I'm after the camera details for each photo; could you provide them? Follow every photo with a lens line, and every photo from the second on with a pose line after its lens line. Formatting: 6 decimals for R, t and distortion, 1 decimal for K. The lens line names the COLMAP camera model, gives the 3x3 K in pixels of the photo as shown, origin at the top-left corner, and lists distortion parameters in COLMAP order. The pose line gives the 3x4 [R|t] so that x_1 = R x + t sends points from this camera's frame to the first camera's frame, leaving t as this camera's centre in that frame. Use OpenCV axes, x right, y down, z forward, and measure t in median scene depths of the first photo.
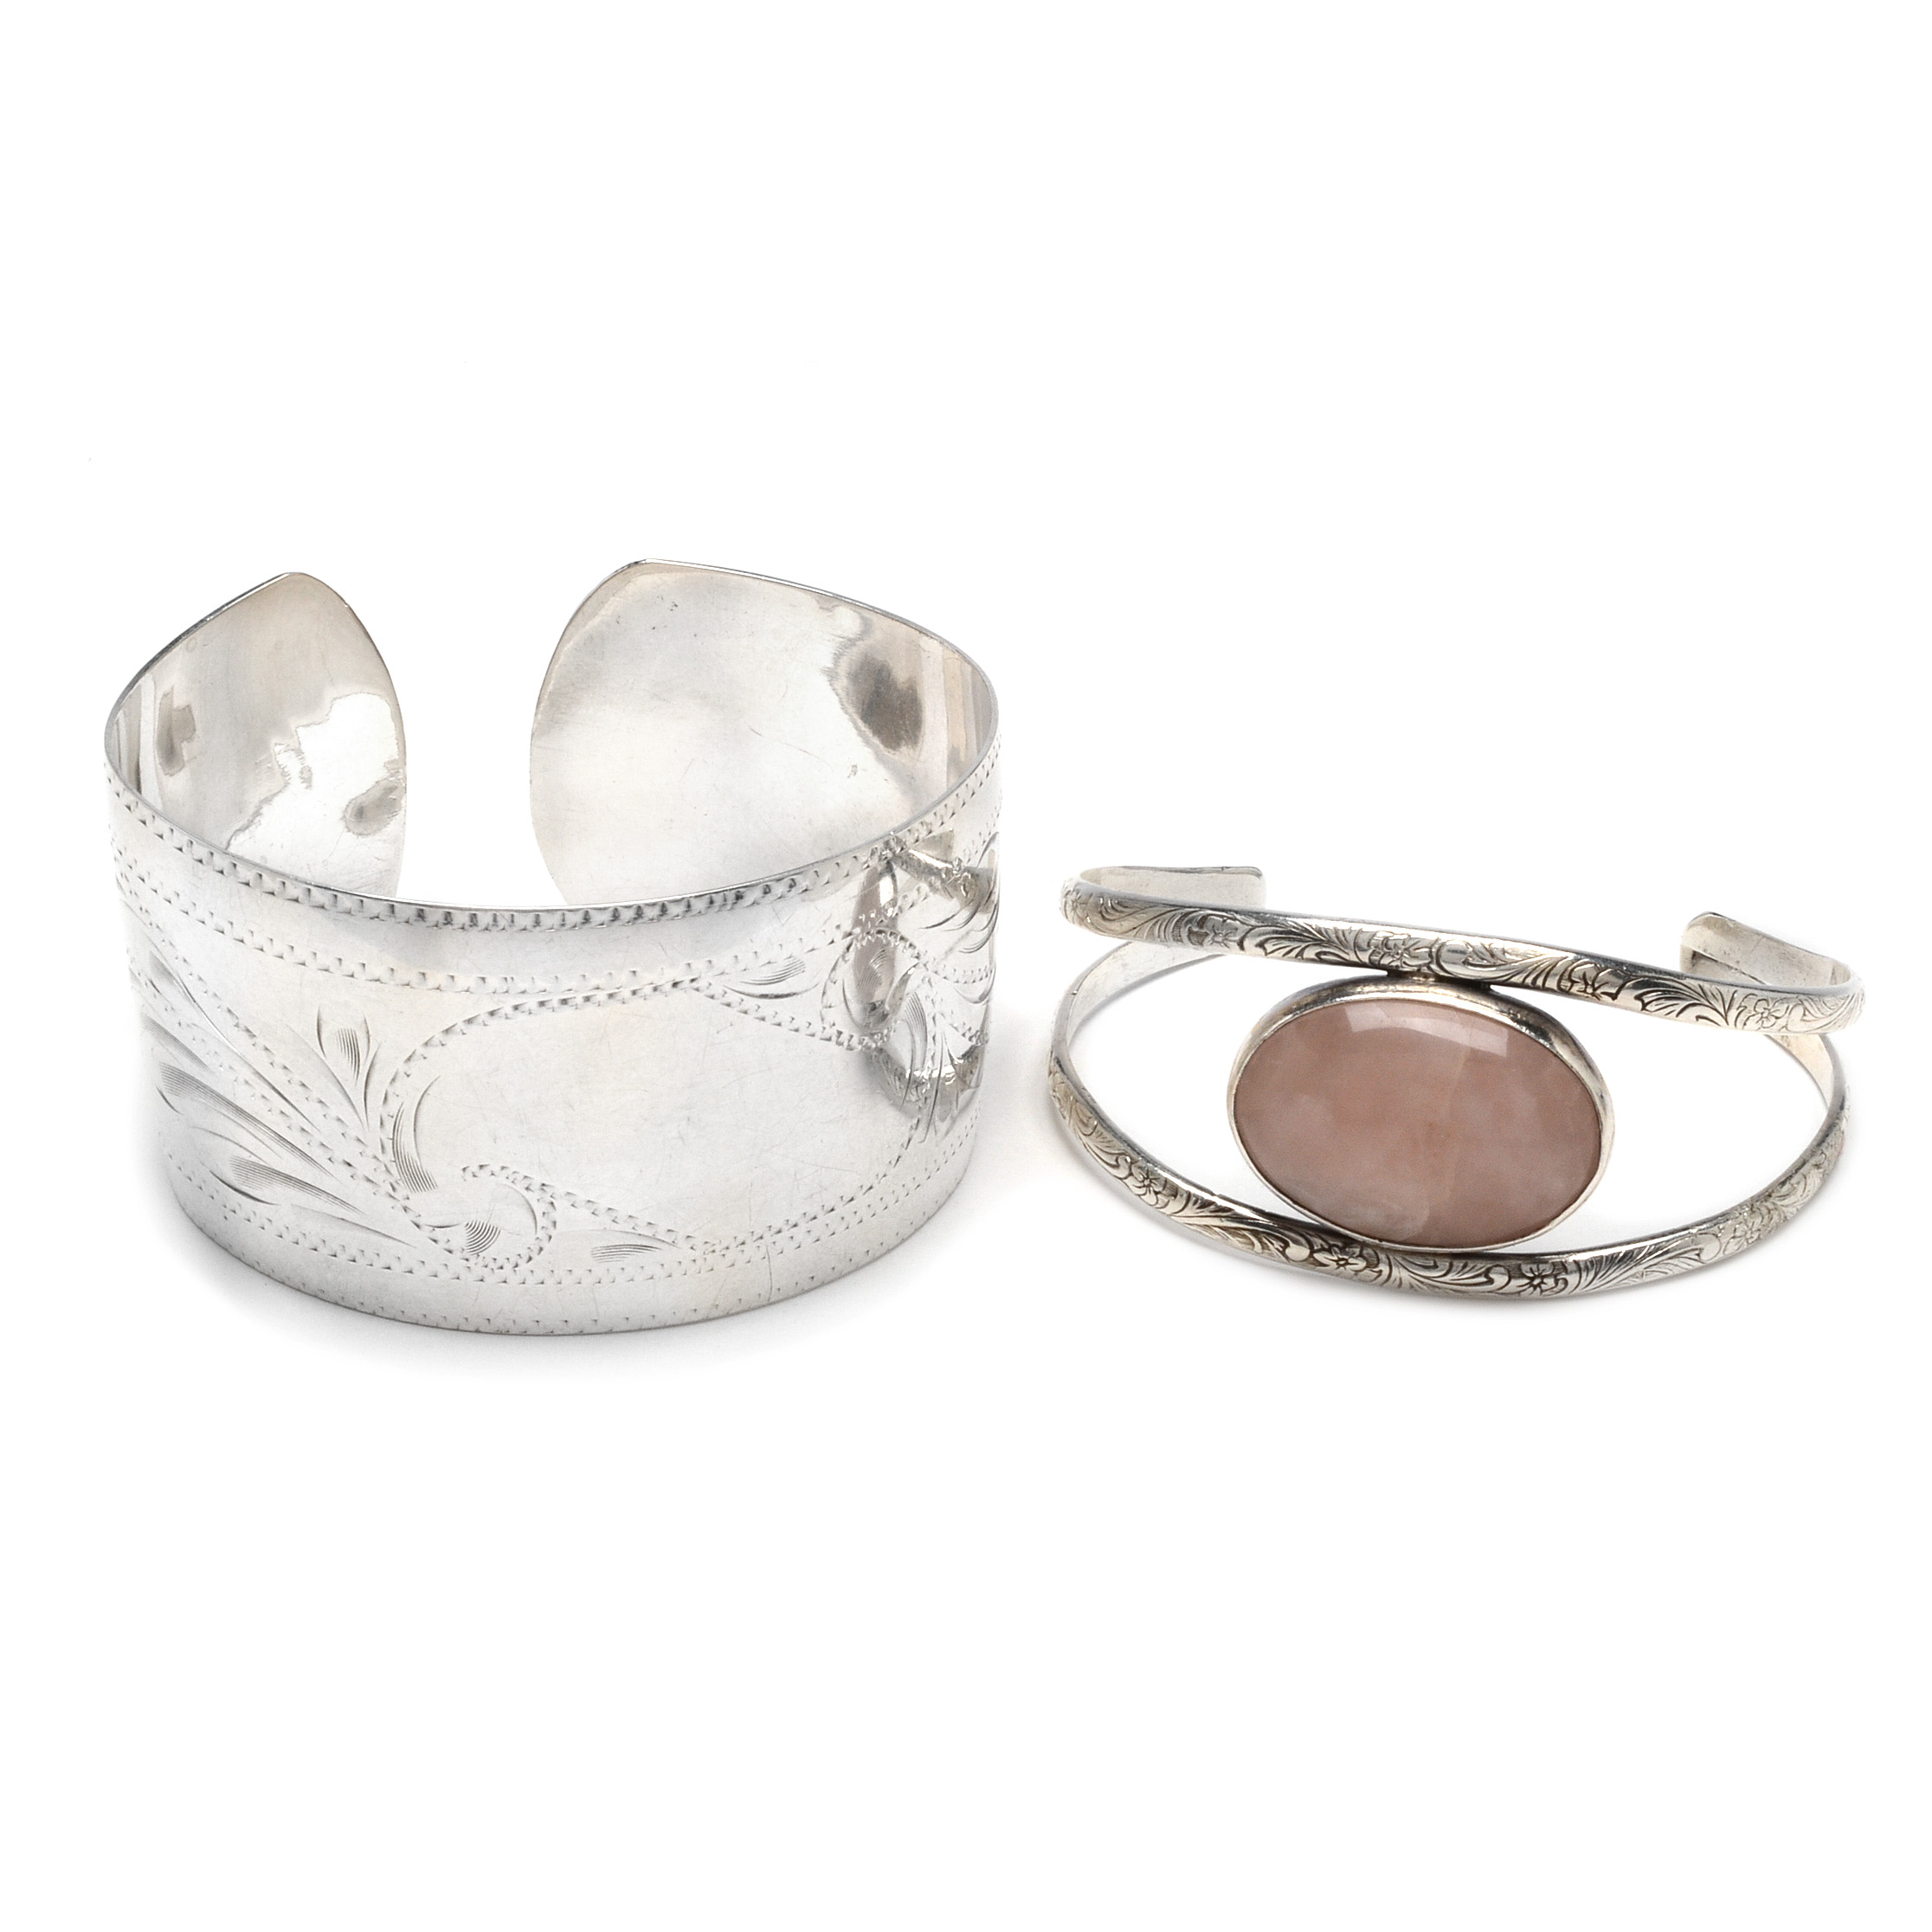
lens RADIAL K [[6647.2, 0, 966.0], [0, 6647.2, 966.0], [0, 0, 1]] dist [0.024369, 0.263562]
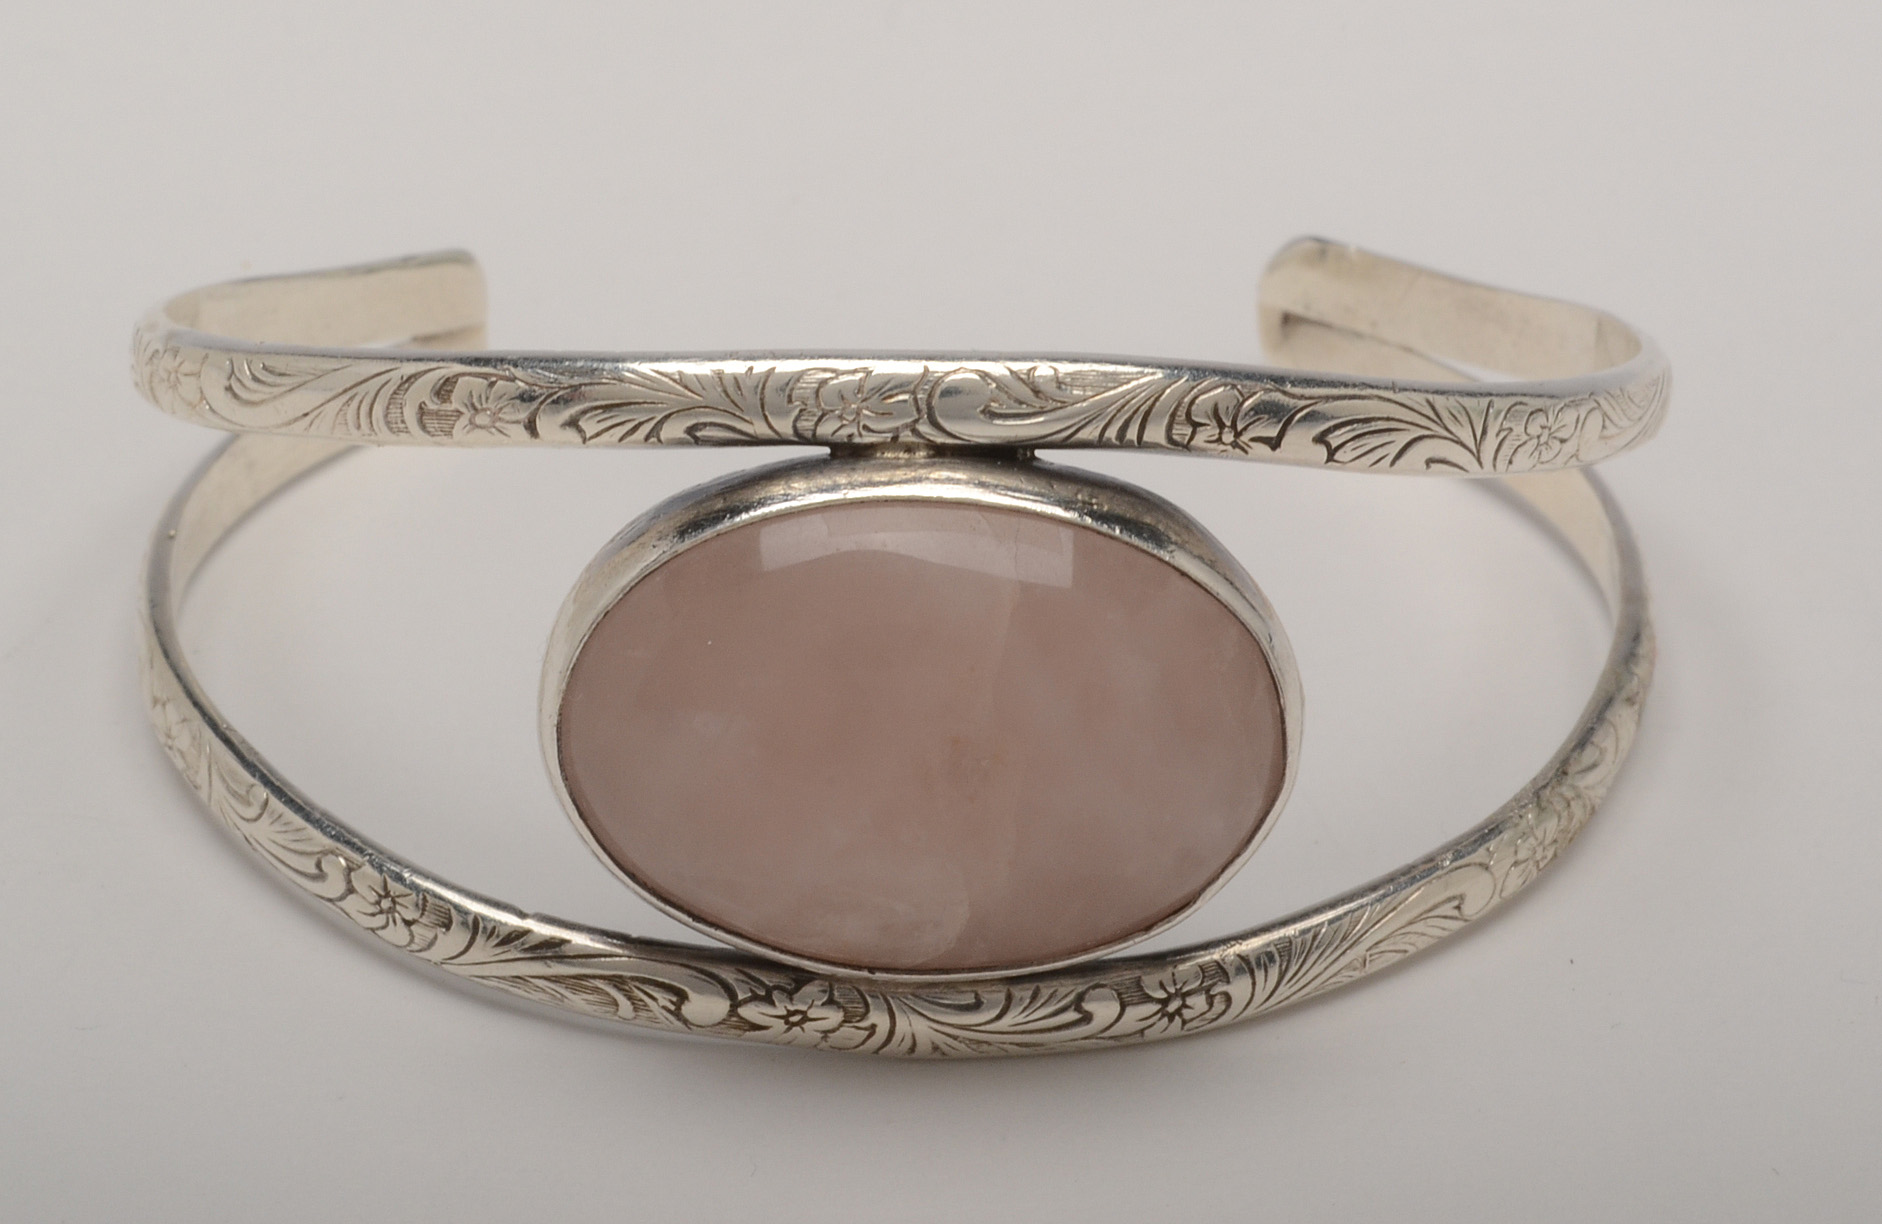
lens RADIAL K [[6336.2, 0, 941.0], [0, 6336.2, 612.0], [0, 0, 1]] dist [-0.110652, -0.790619]
pose [[0.973055, -0.127625, 0.192030, -0.022243], [0.113416, 0.990050, 0.083297, -0.025829], [-0.200750, -0.059273, 0.977848, 0.526791]]
